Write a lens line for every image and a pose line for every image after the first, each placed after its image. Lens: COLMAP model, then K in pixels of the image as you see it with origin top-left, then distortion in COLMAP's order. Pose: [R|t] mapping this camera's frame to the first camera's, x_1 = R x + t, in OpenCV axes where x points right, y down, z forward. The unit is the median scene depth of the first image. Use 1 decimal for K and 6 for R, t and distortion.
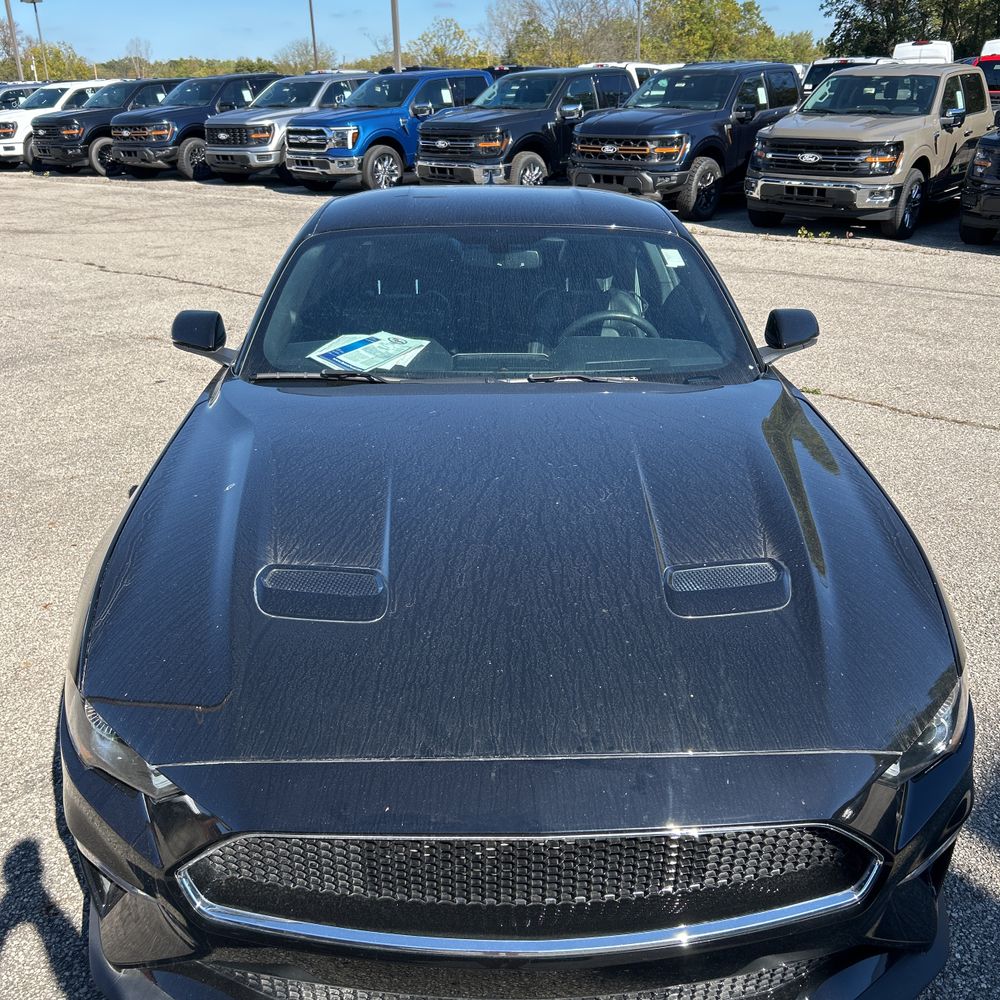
lens RADIAL K [[1014.9, 0, 505.8], [0, 1014.9, 498.1], [0, 0, 1]] dist [0.010956, 0.000000]
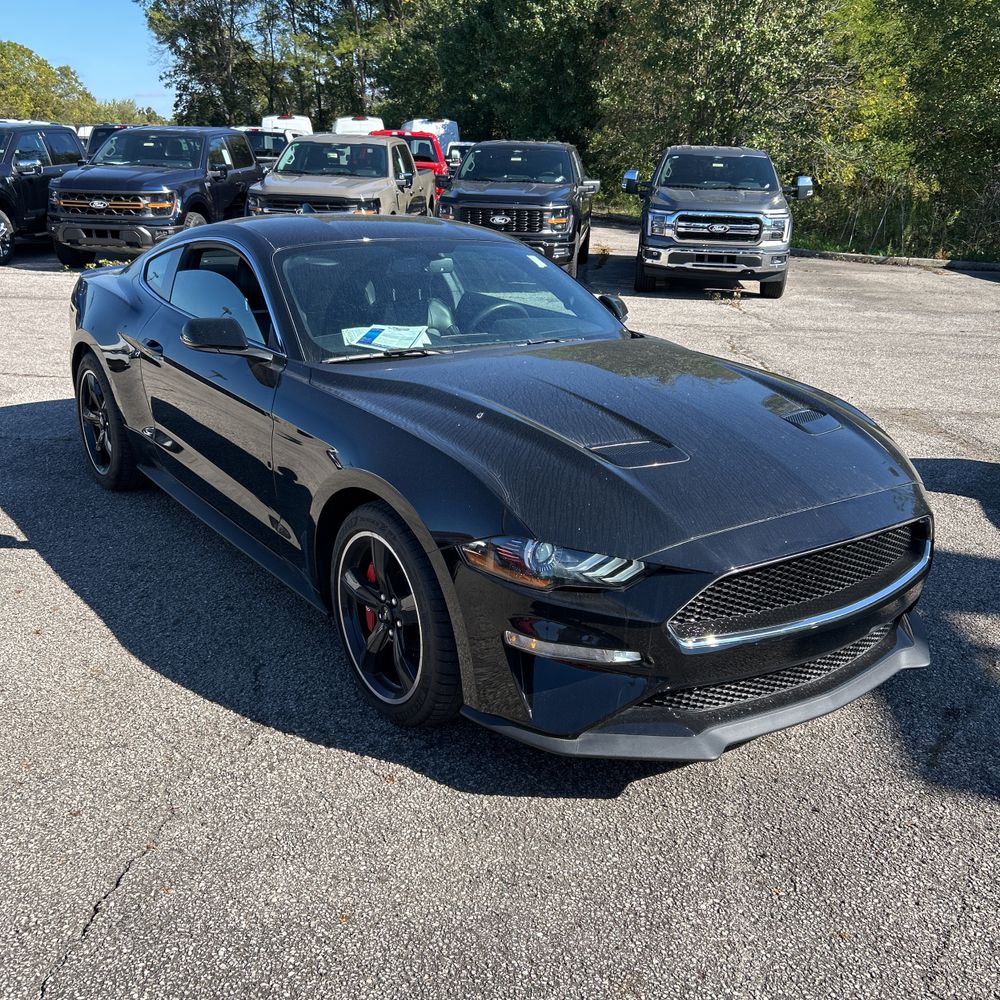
lens RADIAL K [[1014.9, 0, 494.9], [0, 1014.9, 506.5], [0, 0, 1]] dist [0.010956, 0.000000]
pose [[0.823353, -0.157299, 0.545295, -0.171036], [0.185555, 0.982628, 0.003280, 0.018121], [-0.536338, 0.098481, 0.838238, -0.019350]]
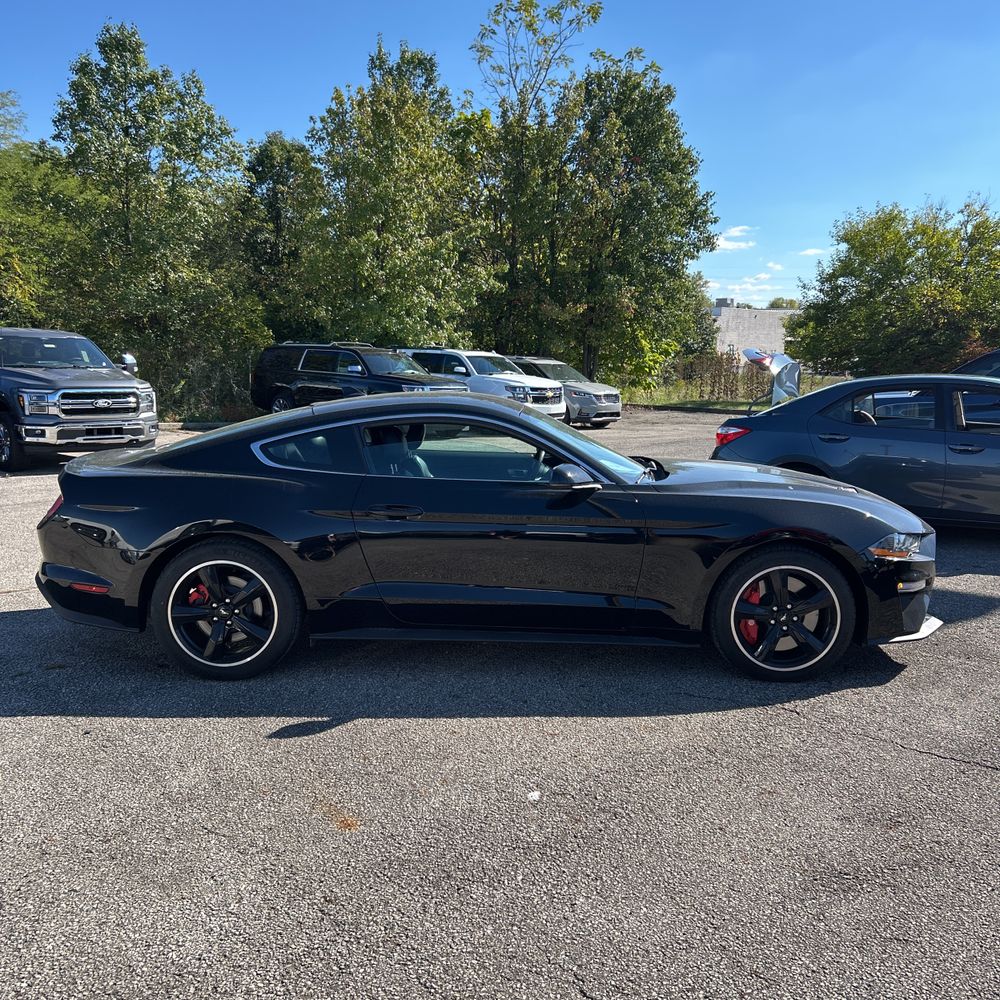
lens RADIAL K [[1014.9, 0, 502.3], [0, 1014.9, 511.3], [0, 0, 1]] dist [0.010956, 0.000000]
pose [[0.030499, -0.144397, 0.989050, -0.442167], [0.364921, 0.922815, 0.123474, -0.083479], [-0.930539, 0.357159, 0.080838, 0.246614]]
